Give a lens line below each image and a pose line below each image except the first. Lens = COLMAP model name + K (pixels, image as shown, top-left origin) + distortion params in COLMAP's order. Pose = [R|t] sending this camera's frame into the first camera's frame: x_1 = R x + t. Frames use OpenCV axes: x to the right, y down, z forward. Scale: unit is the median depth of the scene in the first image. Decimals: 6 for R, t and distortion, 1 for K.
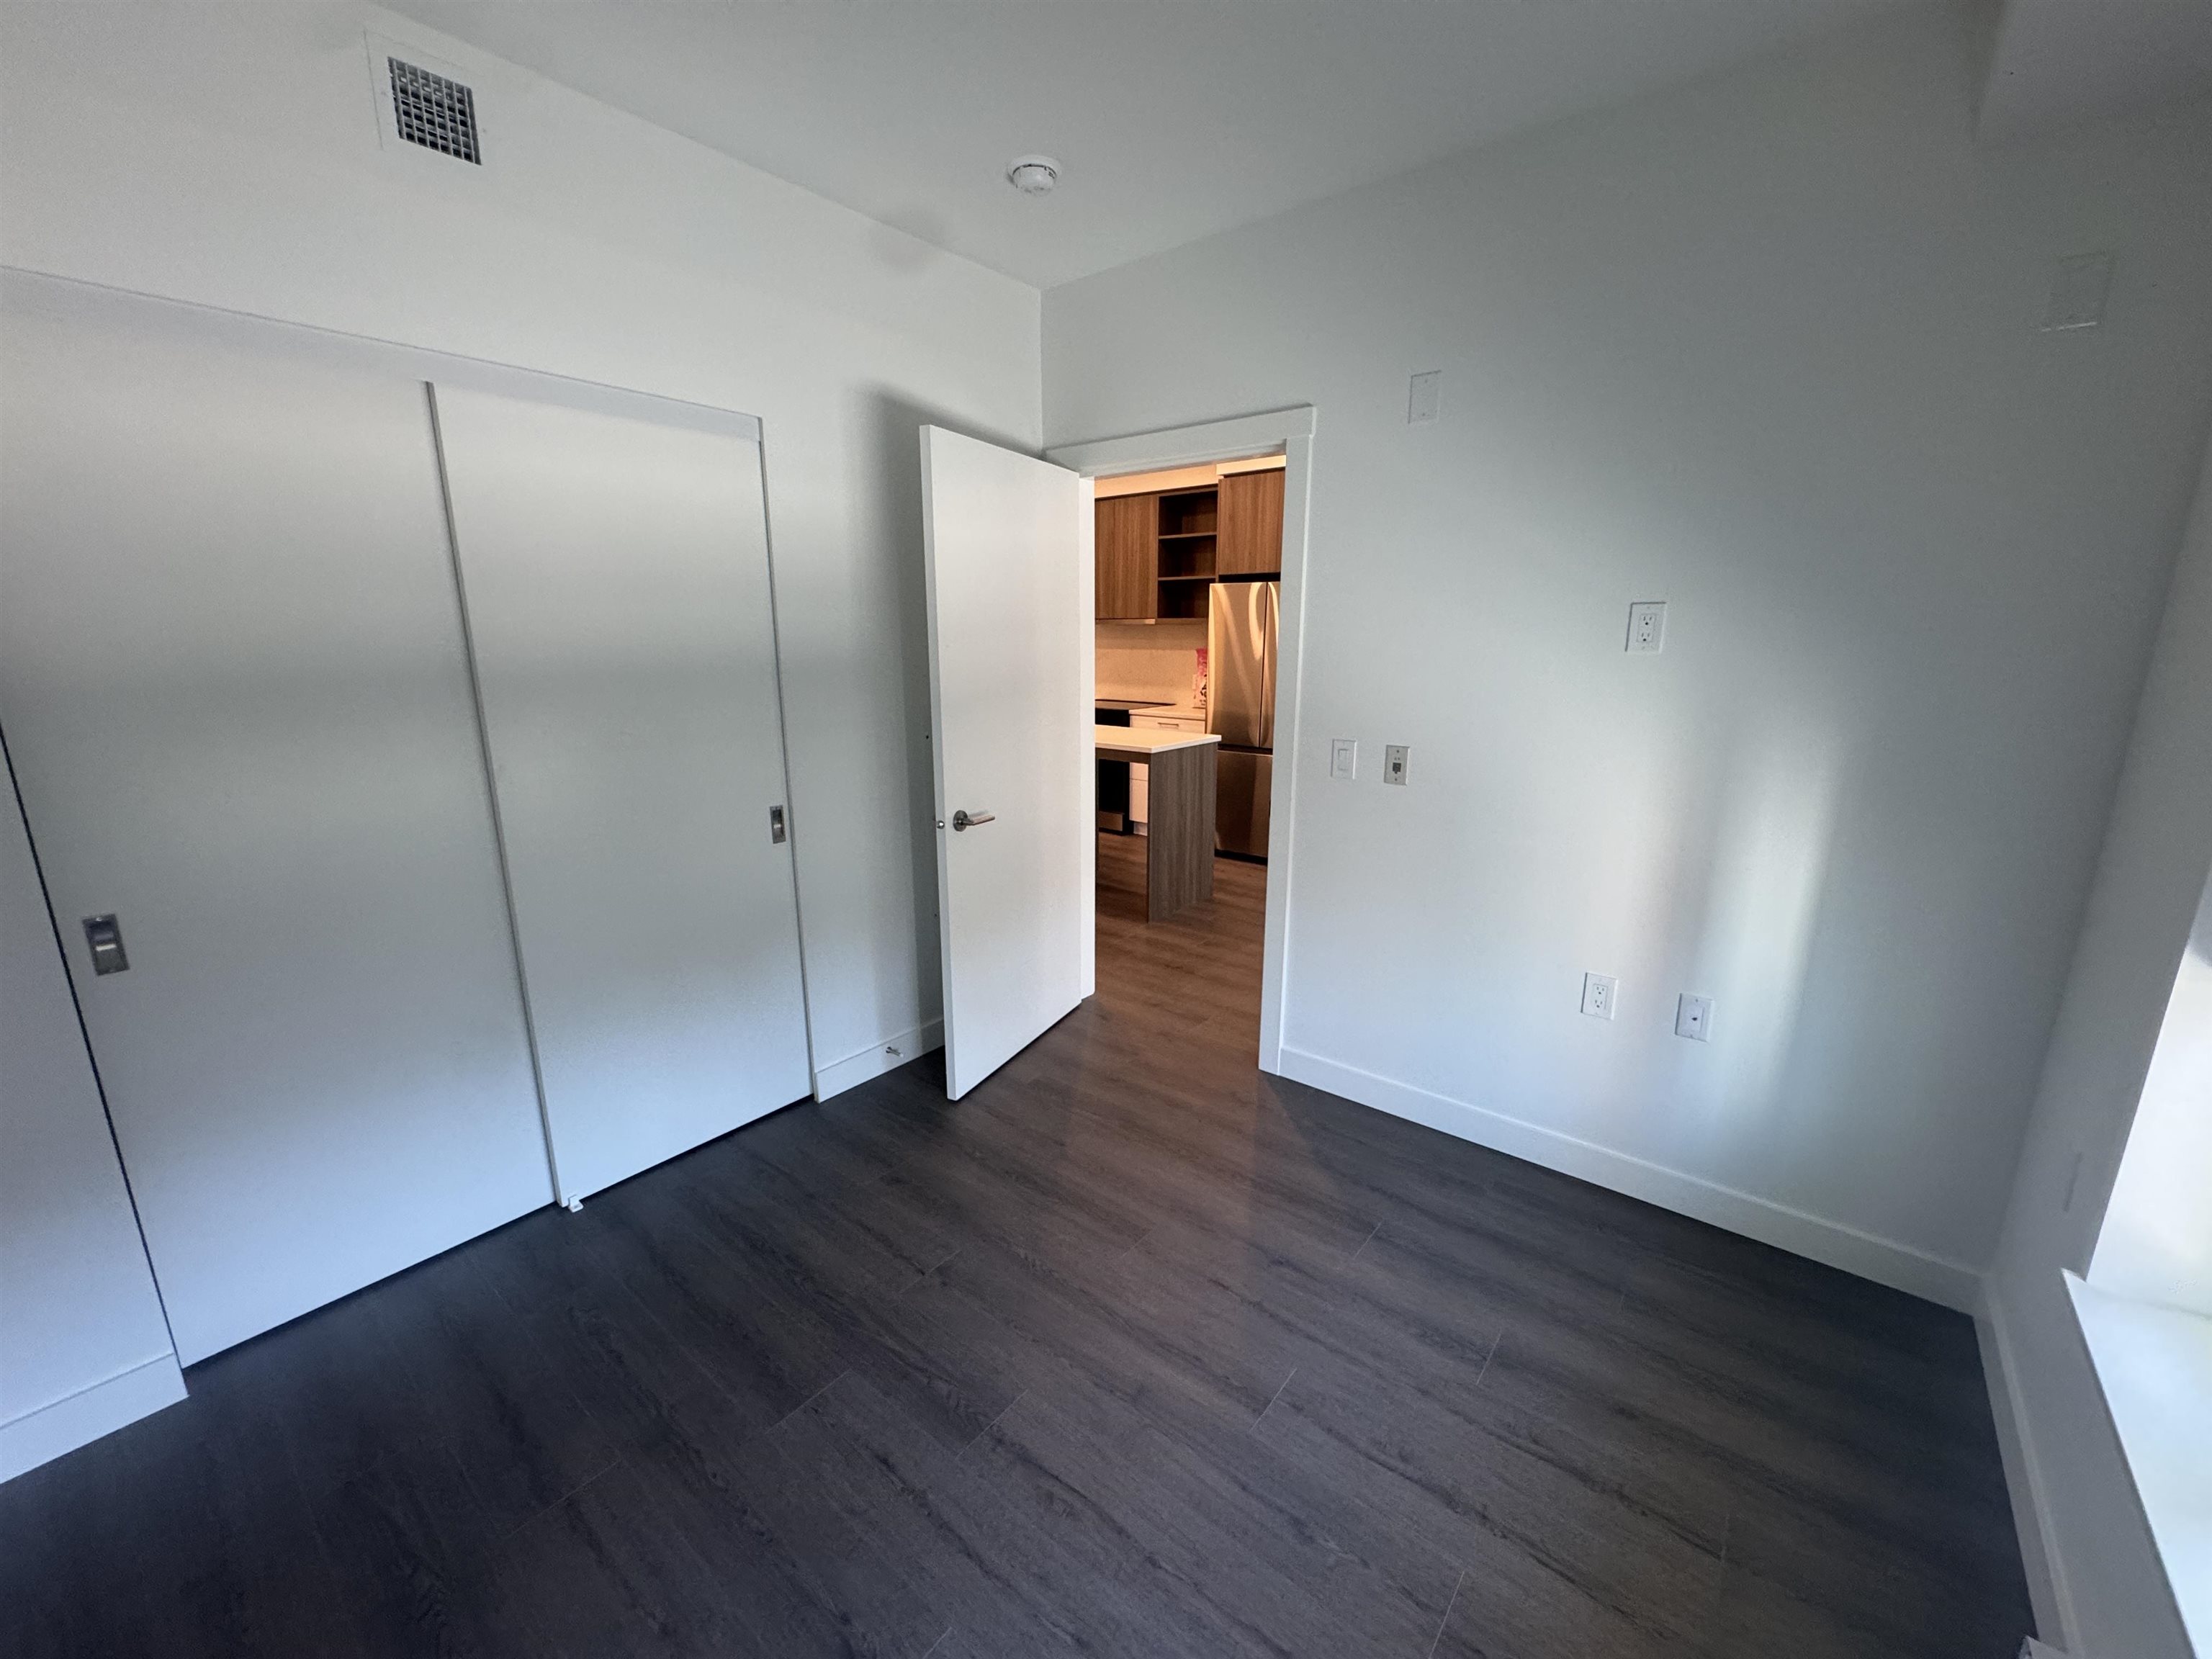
lens RADIAL K [[882.1, 0, 1087.7], [0, 882.1, 826.3], [0, 0, 1]] dist [-0.004556, 0.000612]
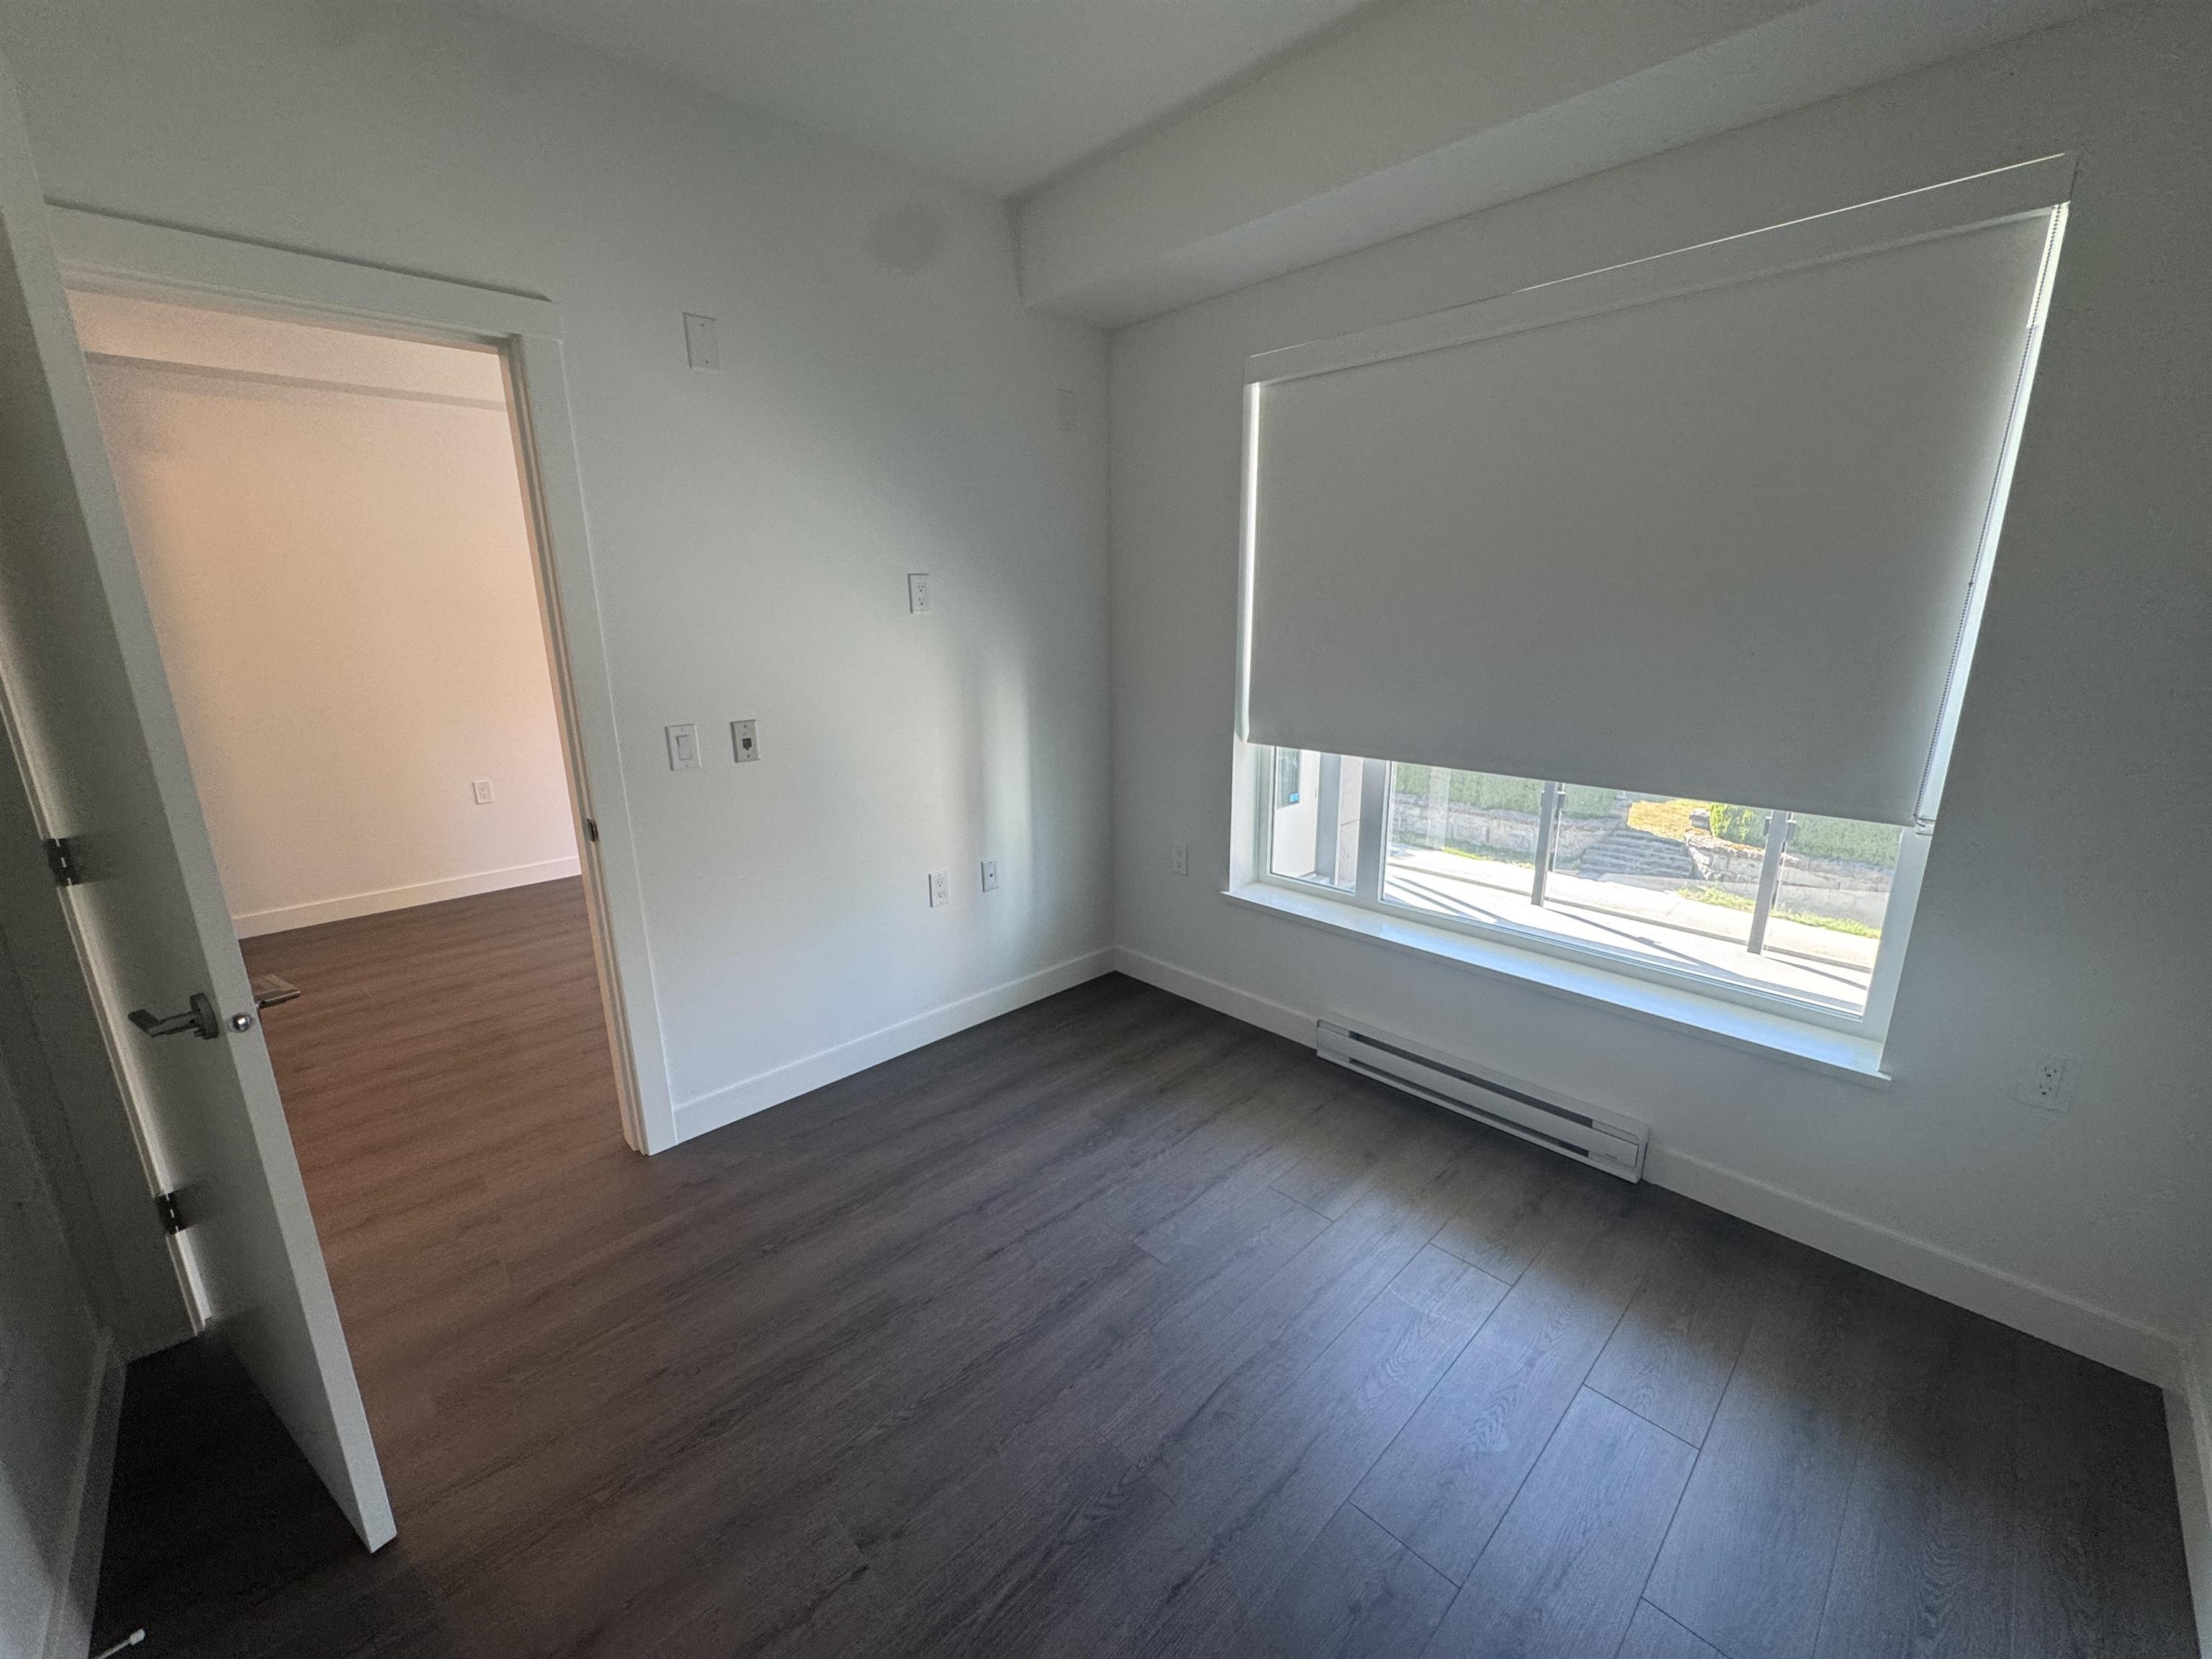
lens RADIAL K [[882.1, 0, 1123.5], [0, 882.1, 825.3], [0, 0, 1]] dist [-0.004556, 0.000612]
pose [[0.103152, -0.239535, 0.965393, -0.630859], [0.231044, 0.949793, 0.210977, -0.105396], [-0.967460, 0.201286, 0.153316, 0.570133]]
